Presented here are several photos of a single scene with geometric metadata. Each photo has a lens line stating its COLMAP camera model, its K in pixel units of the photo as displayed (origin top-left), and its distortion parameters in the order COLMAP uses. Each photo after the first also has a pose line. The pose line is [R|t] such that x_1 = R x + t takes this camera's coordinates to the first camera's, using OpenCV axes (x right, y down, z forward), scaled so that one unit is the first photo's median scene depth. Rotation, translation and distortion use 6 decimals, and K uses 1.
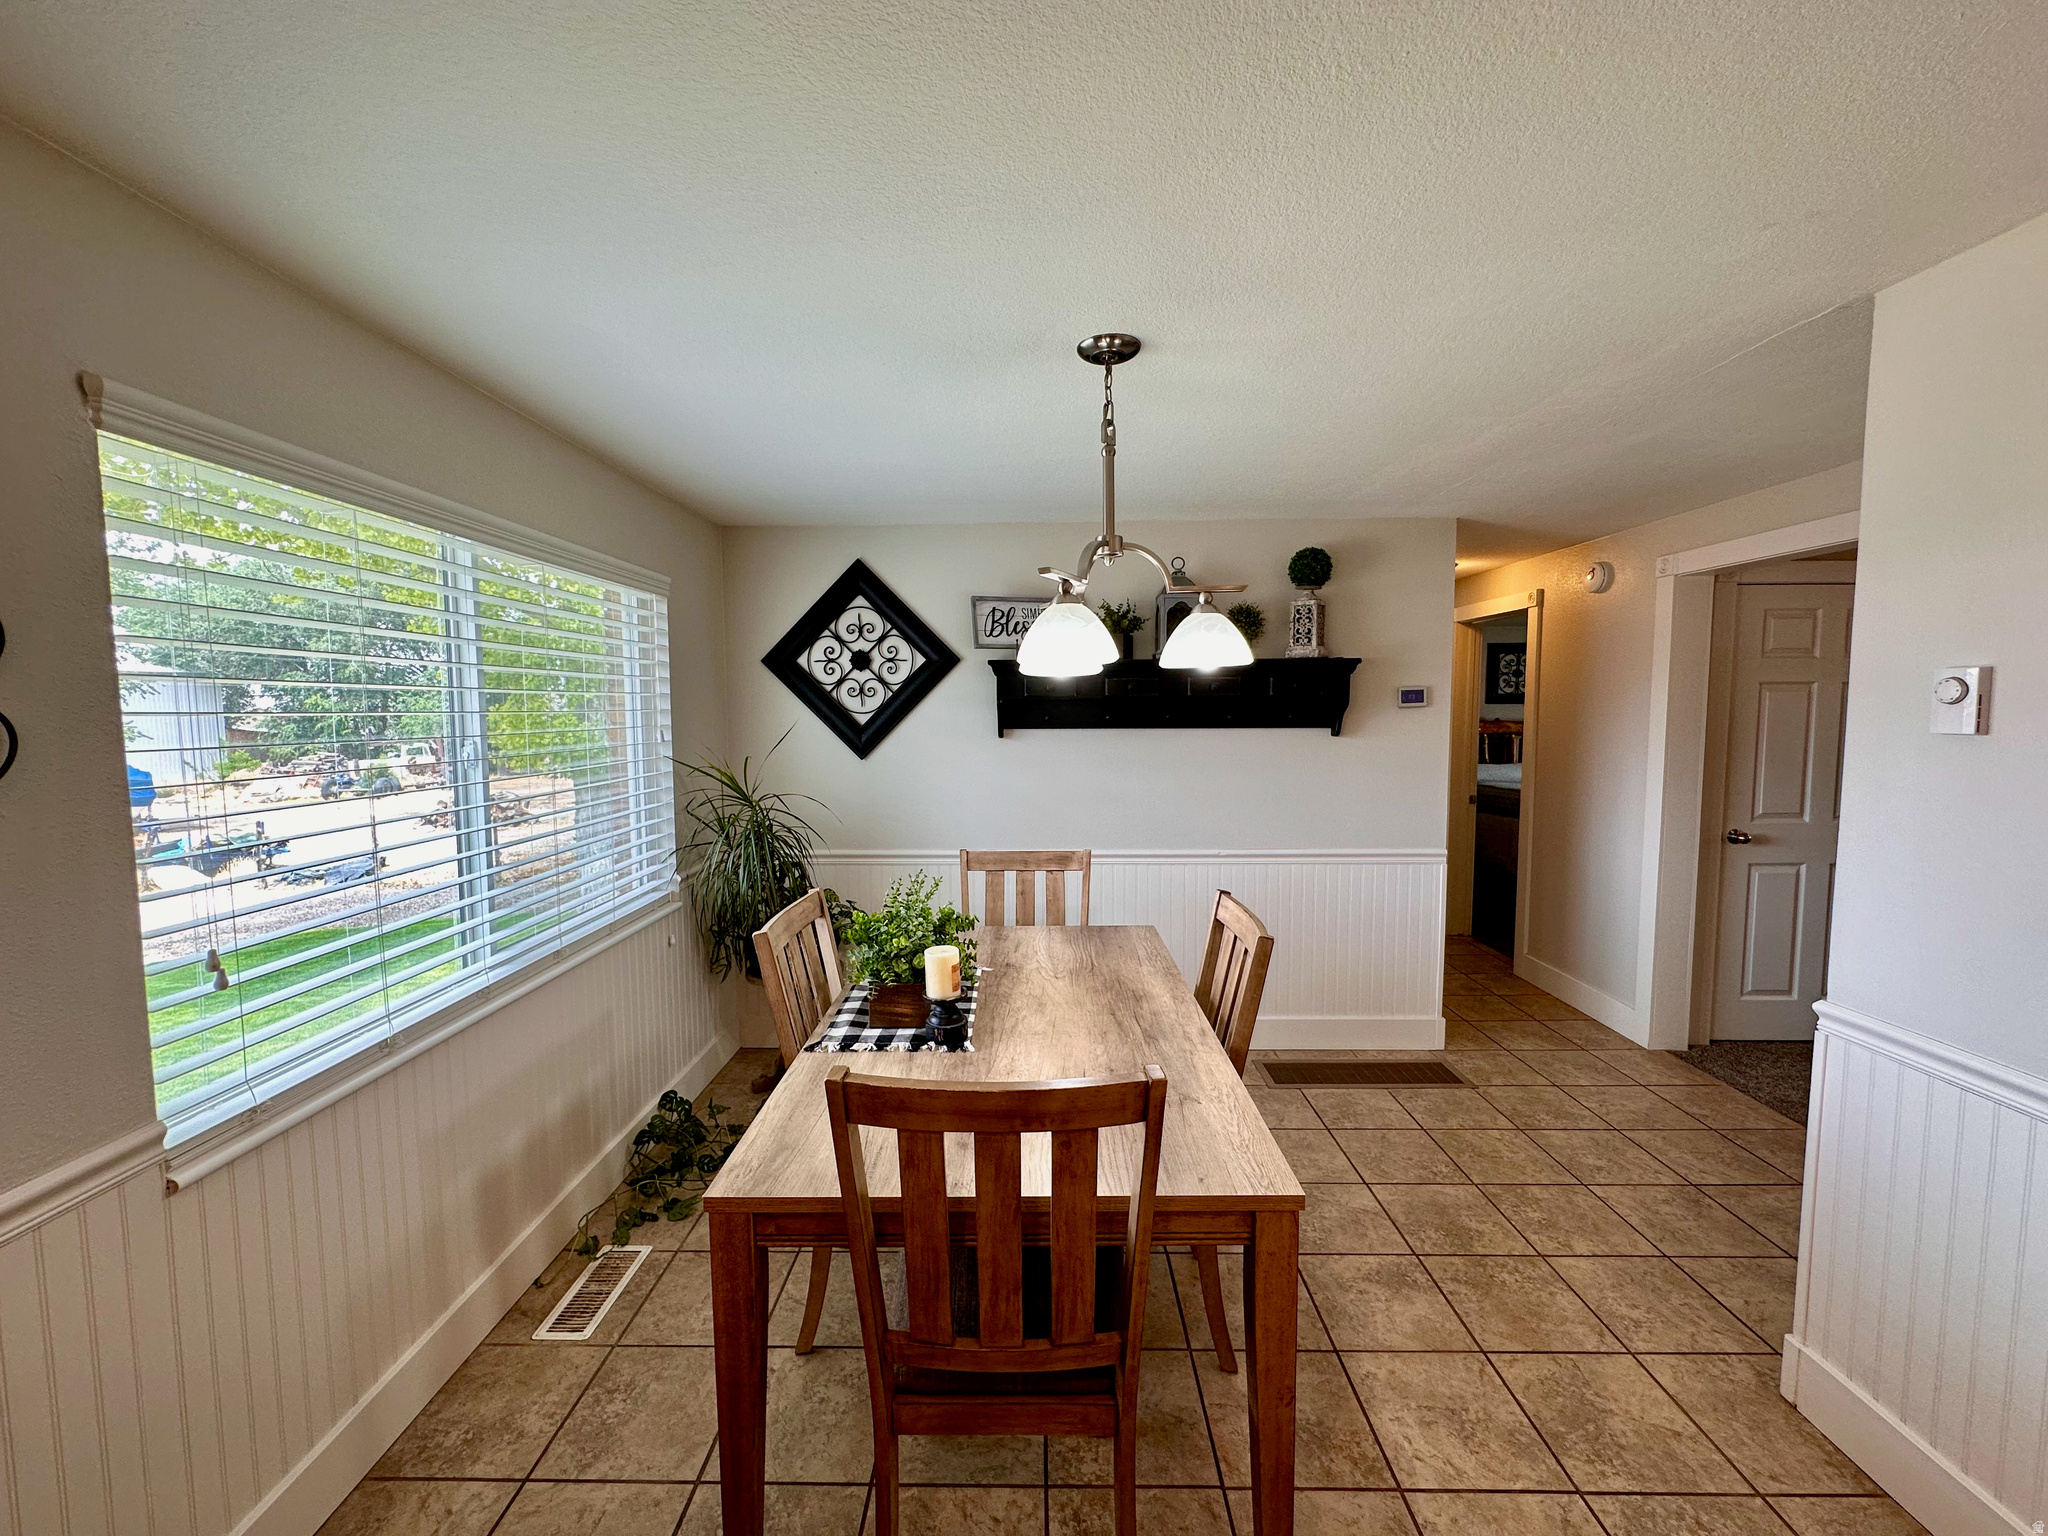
lens RADIAL K [[820.9, 0, 1023.9], [0, 820.9, 770.1], [0, 0, 1]] dist [-0.003993, 0.001195]
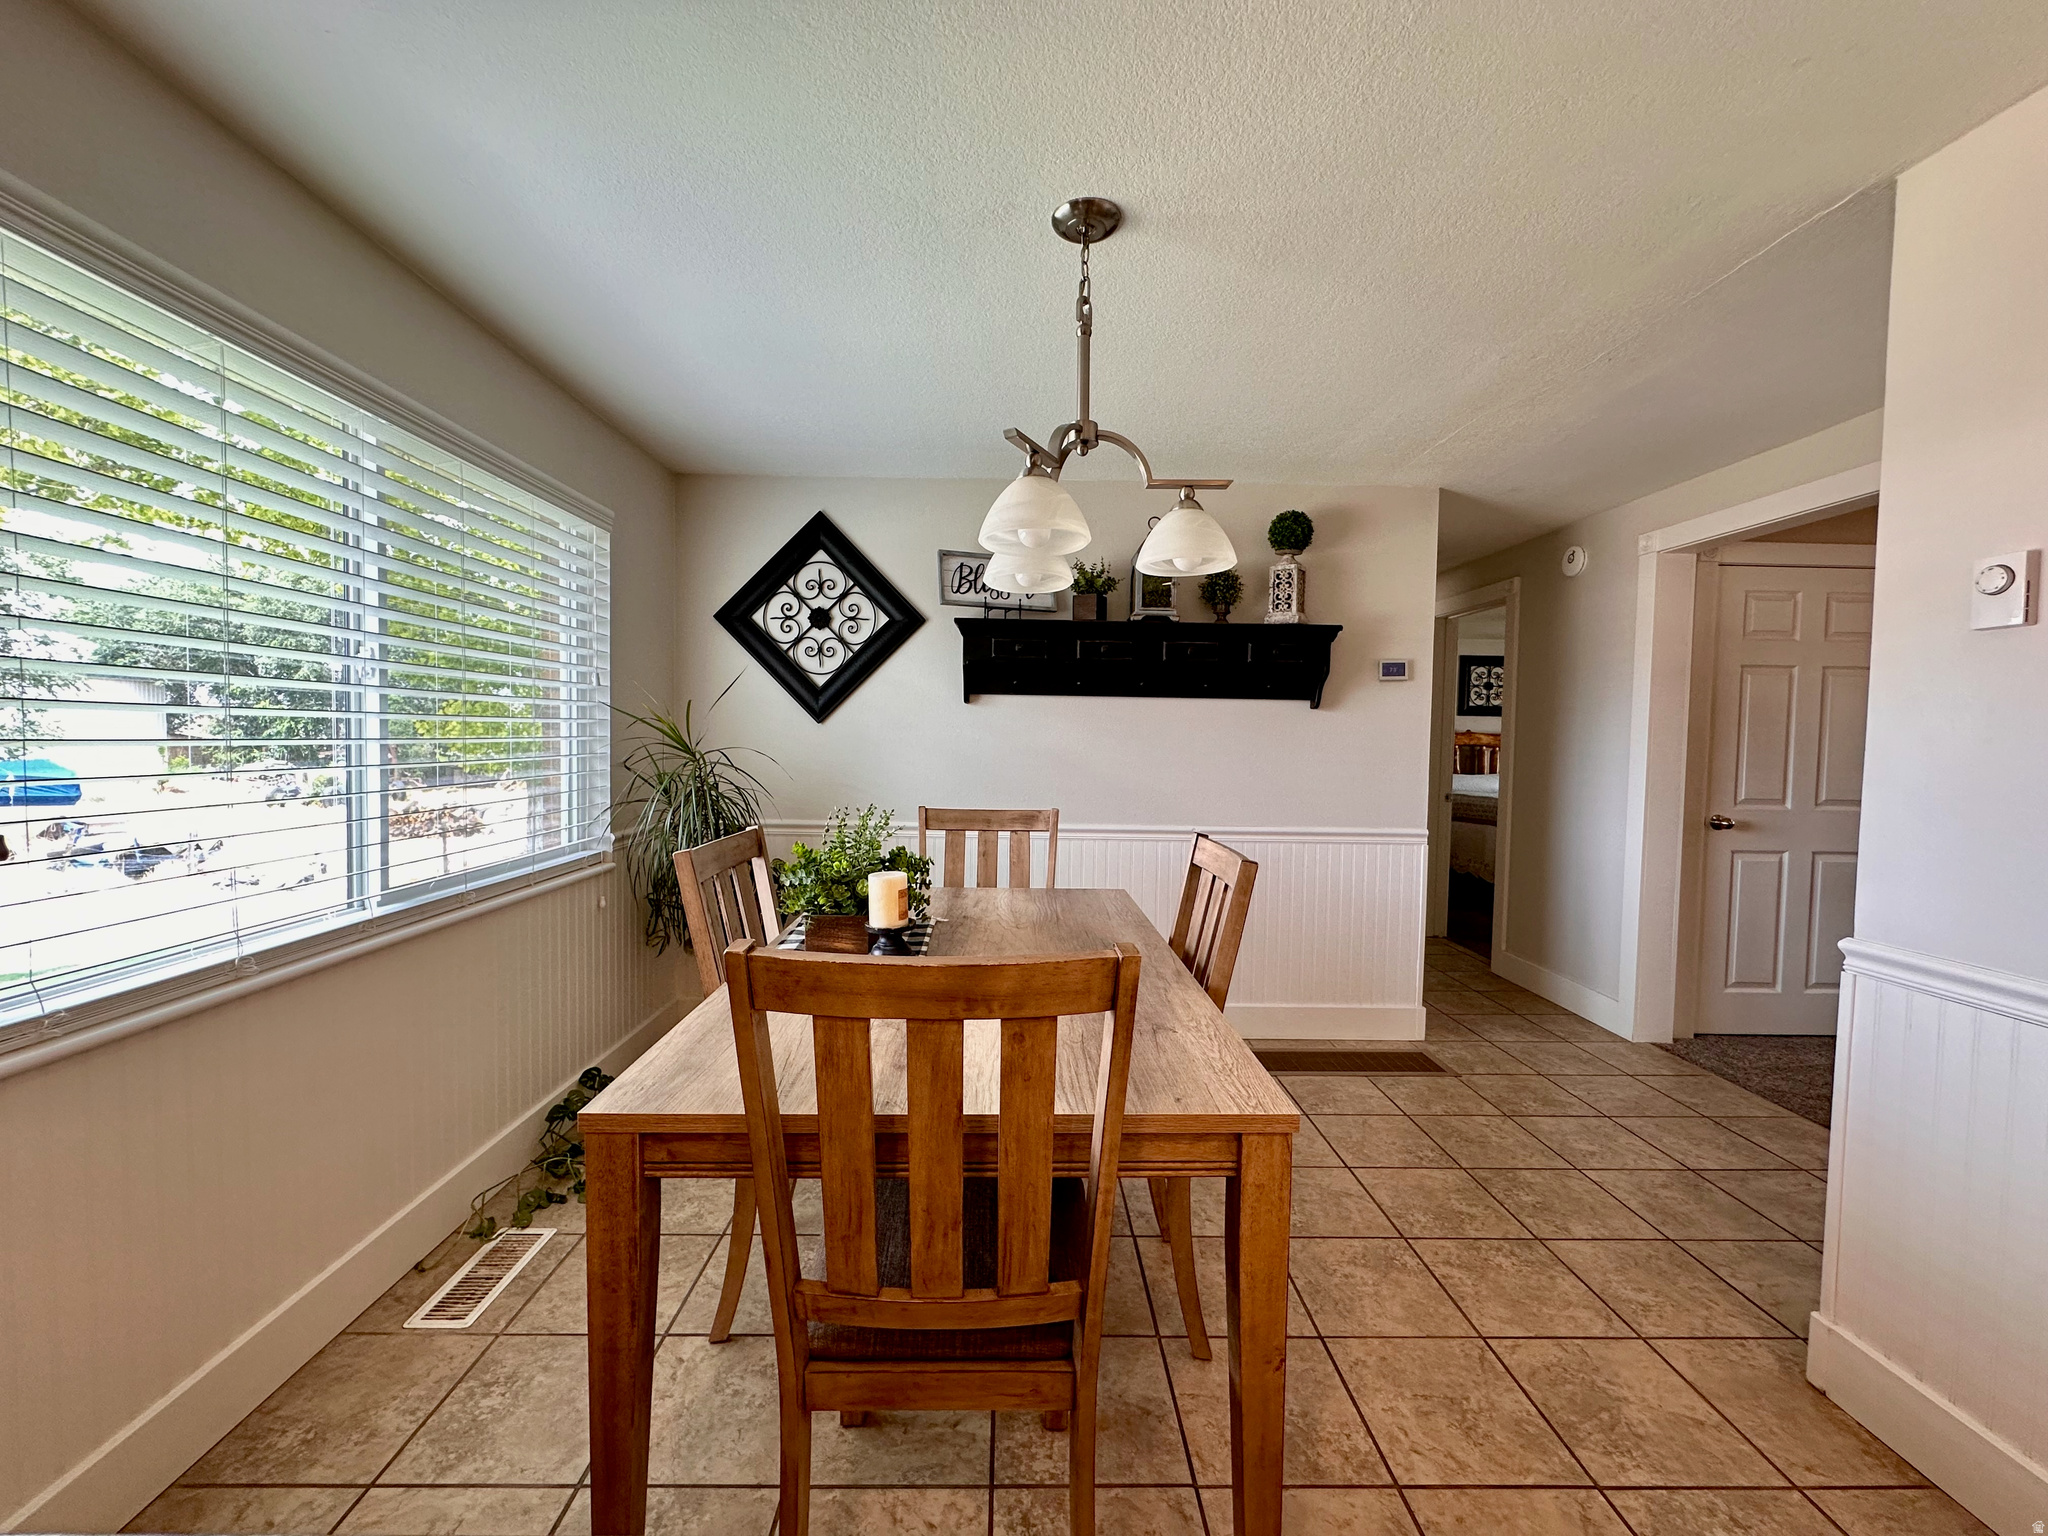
lens RADIAL K [[820.9, 0, 1024.4], [0, 820.9, 770.5], [0, 0, 1]] dist [-0.003993, 0.001195]
pose [[0.999203, 0.020355, 0.034337, 0.013815], [-0.019209, 0.999258, -0.033379, 0.124179], [-0.034991, 0.032693, 0.998853, 0.095075]]
